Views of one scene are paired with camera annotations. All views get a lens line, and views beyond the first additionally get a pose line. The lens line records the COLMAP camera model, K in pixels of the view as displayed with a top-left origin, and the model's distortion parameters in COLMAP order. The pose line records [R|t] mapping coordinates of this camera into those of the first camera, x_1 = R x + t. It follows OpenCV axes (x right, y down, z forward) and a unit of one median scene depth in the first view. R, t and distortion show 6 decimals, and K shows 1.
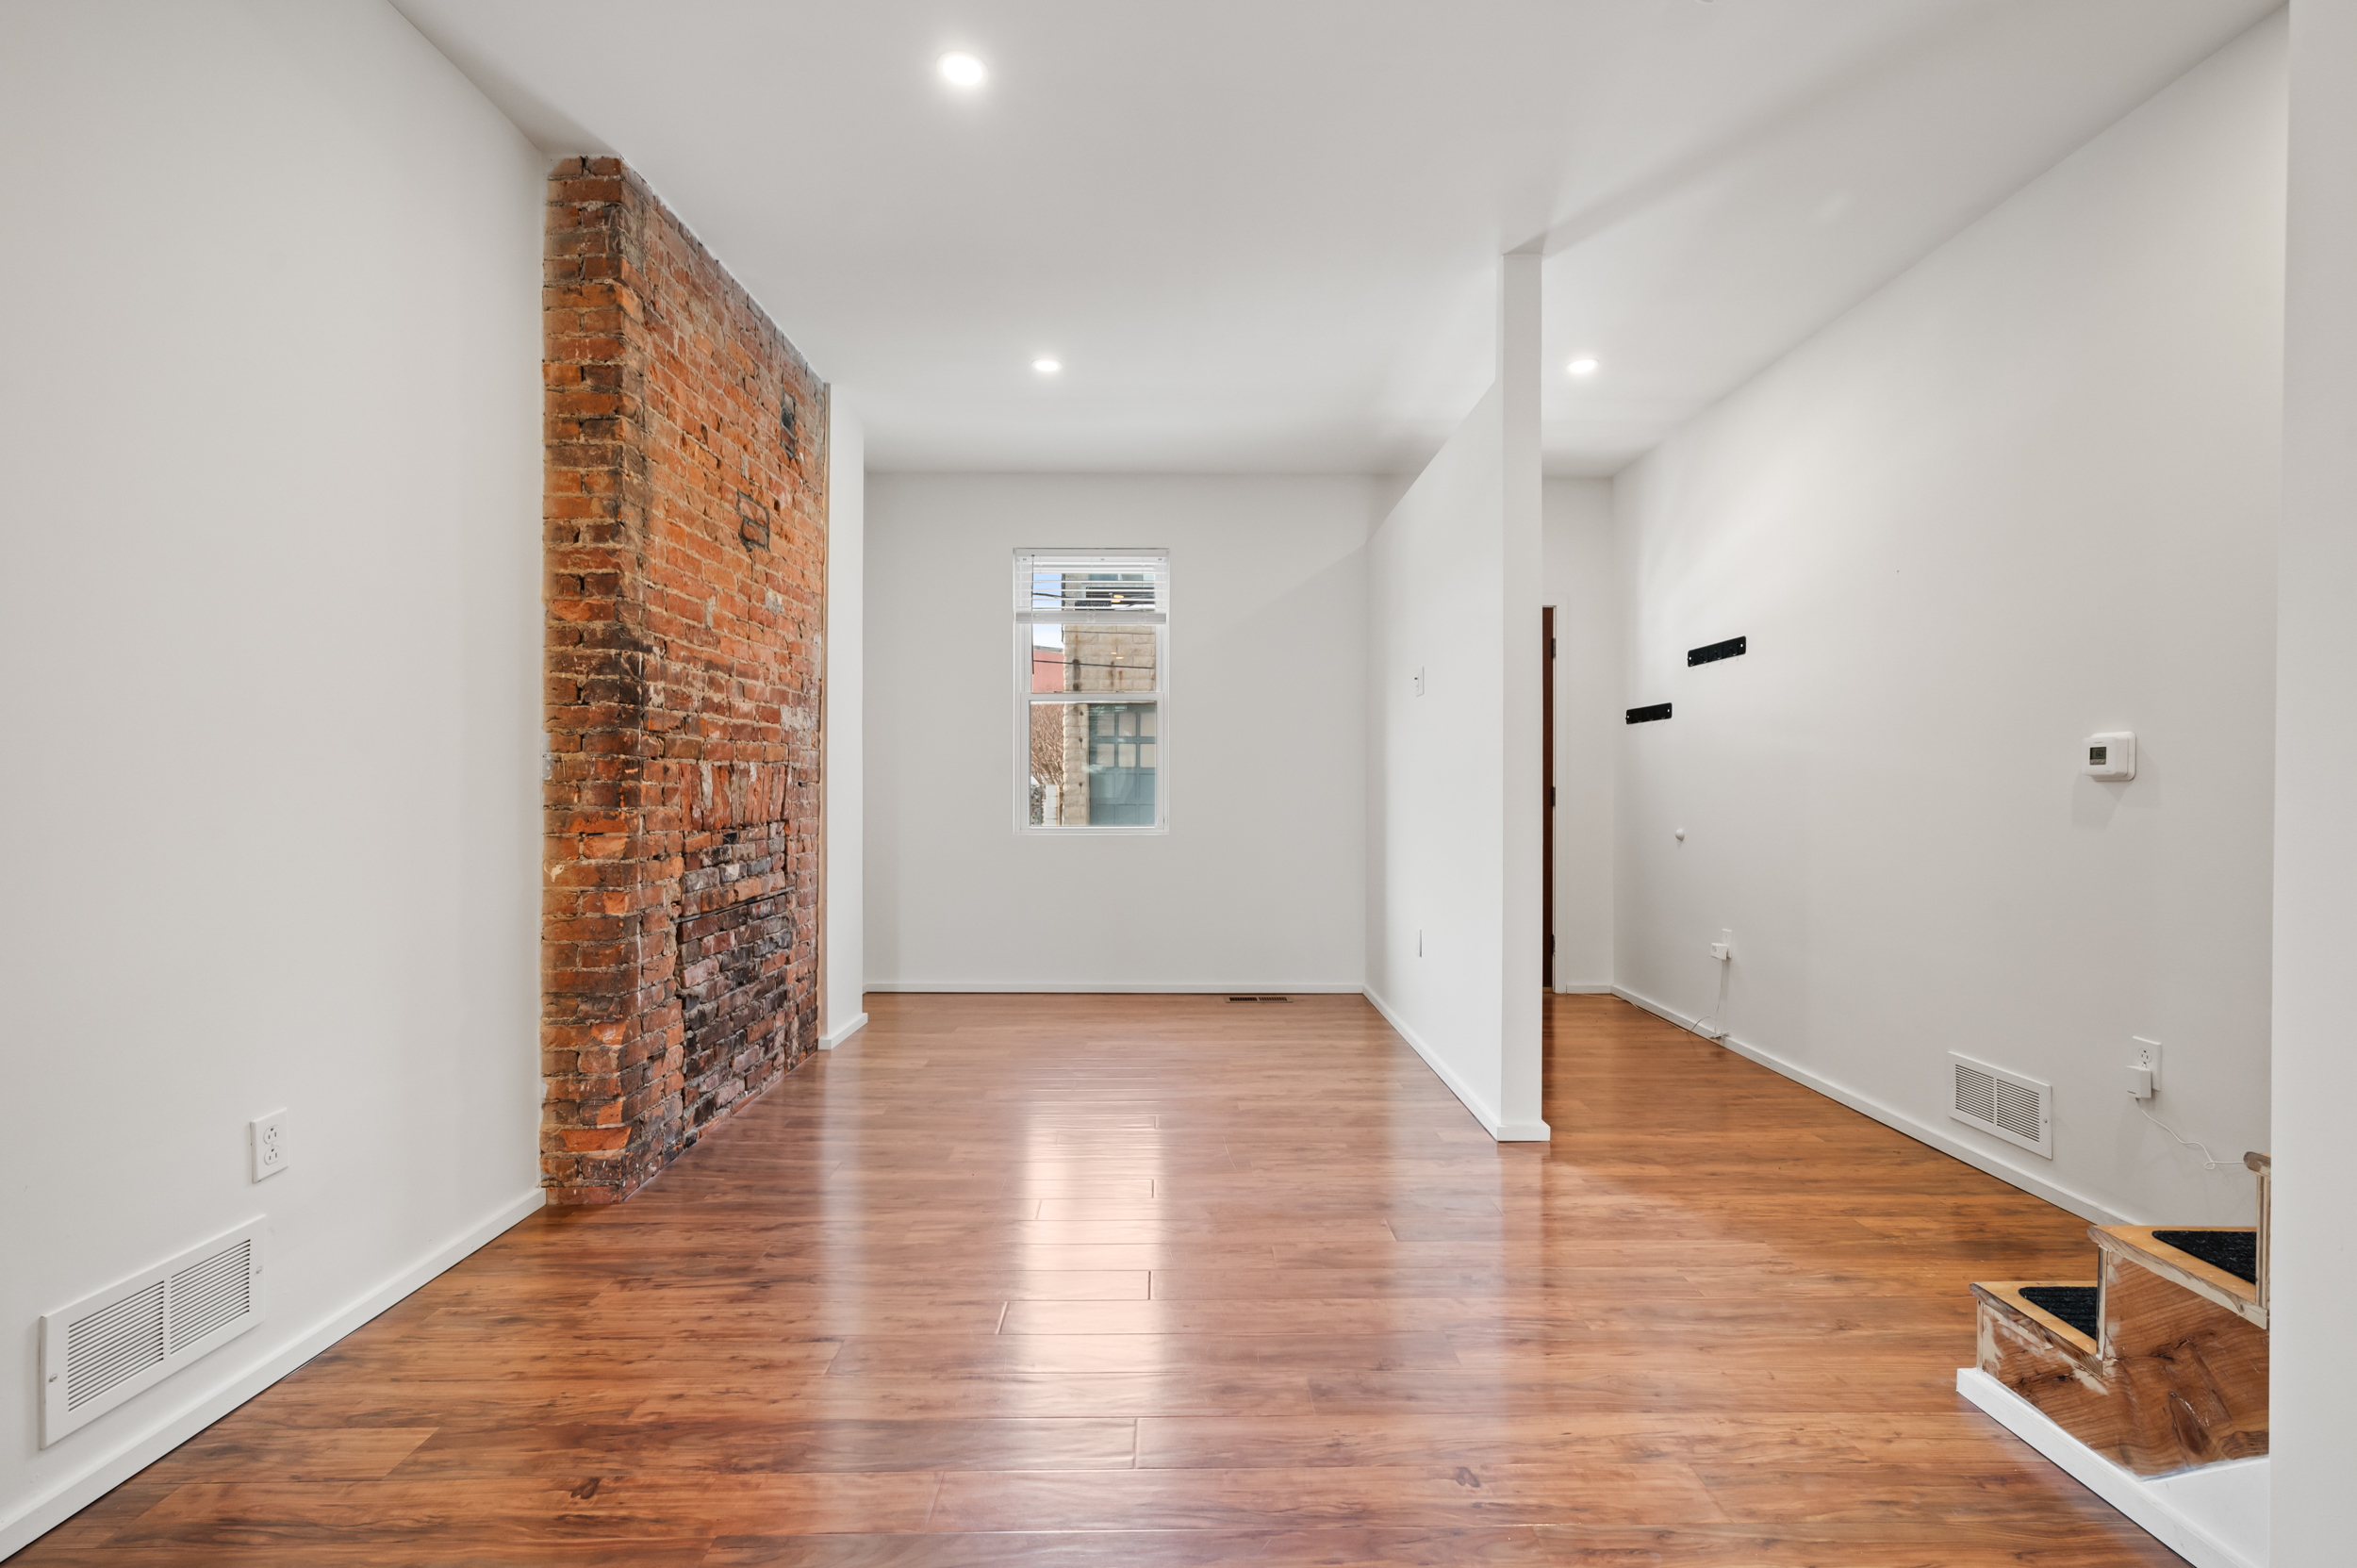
lens RADIAL K [[993.8, 0, 1176.2], [0, 993.8, 790.0], [0, 0, 1]] dist [-0.000626, -0.000240]
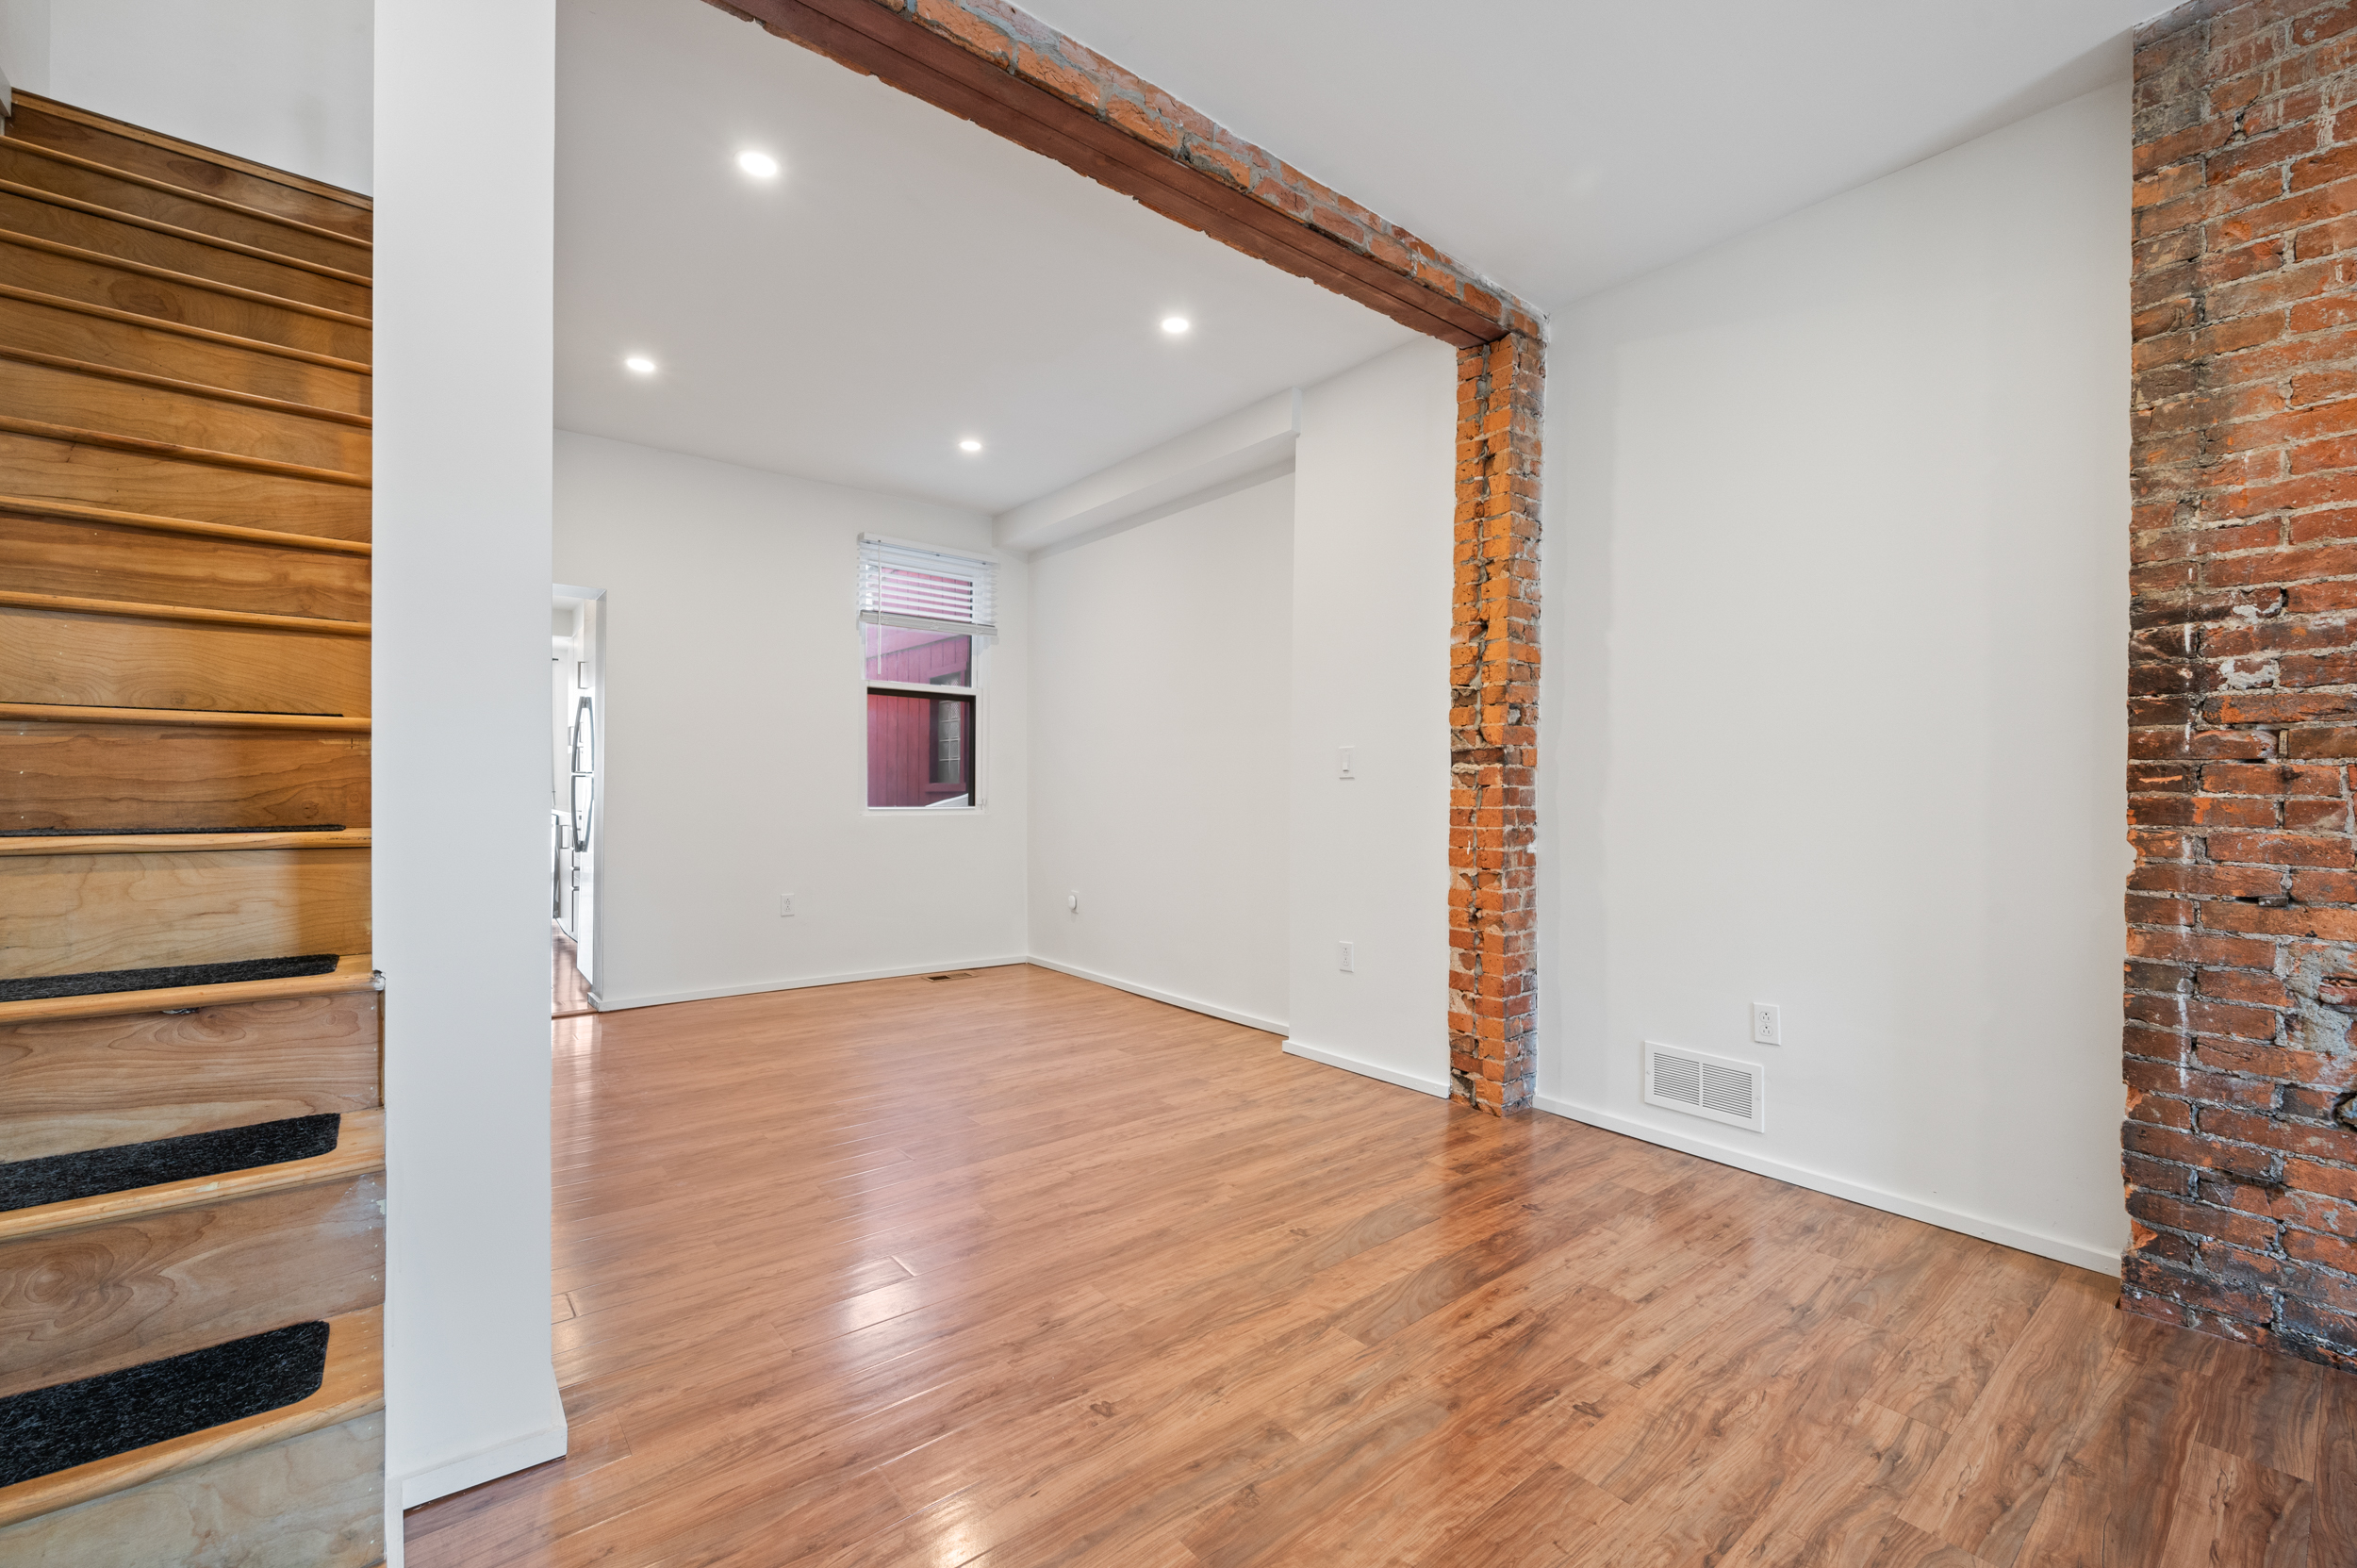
lens RADIAL K [[993.8, 0, 1176.2], [0, 993.8, 790.0], [0, 0, 1]] dist [-0.000626, -0.000240]
pose [[-0.782944, -0.009355, -0.622022, 0.551728], [-0.013385, 0.999909, 0.001809, -0.001730], [0.621949, 0.009742, -0.782997, 1.139949]]
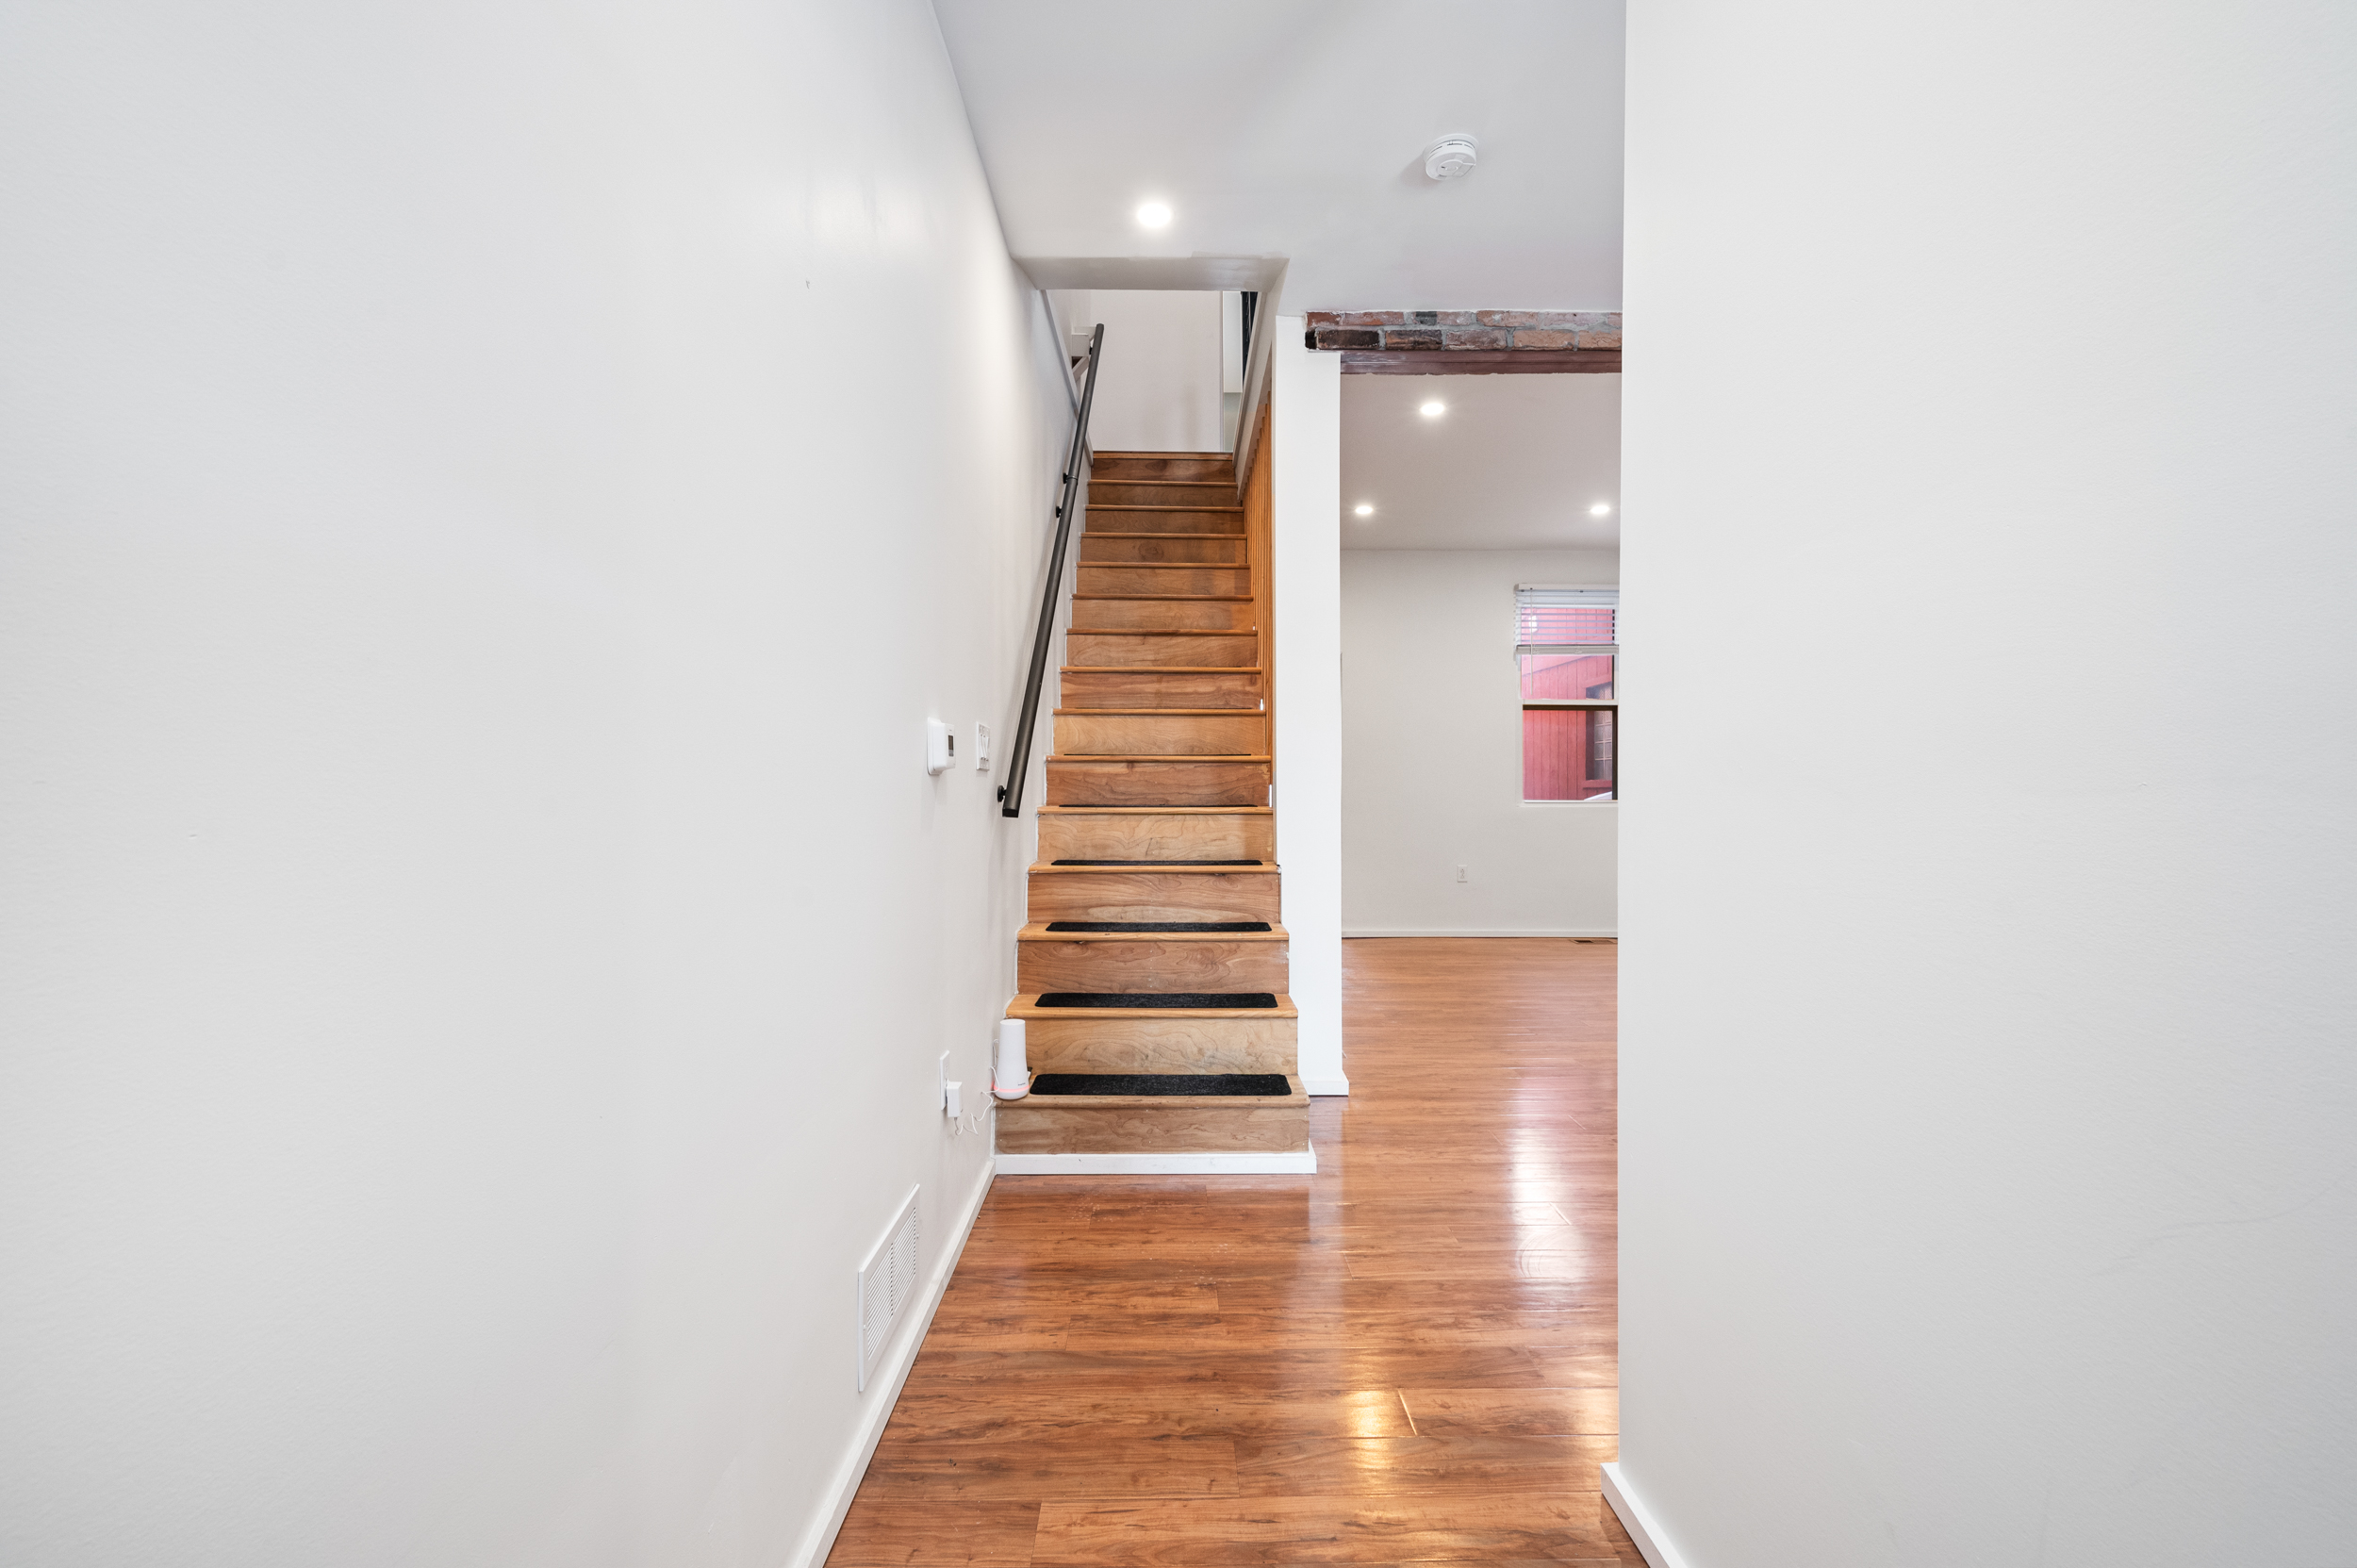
lens RADIAL K [[993.8, 0, 1176.2], [0, 993.8, 790.0], [0, 0, 1]] dist [-0.000626, -0.000240]
pose [[-0.999987, -0.001752, -0.004846, 0.704575], [-0.001802, 0.999944, 0.010413, -0.006609], [0.004827, 0.010422, -0.999934, 1.775370]]
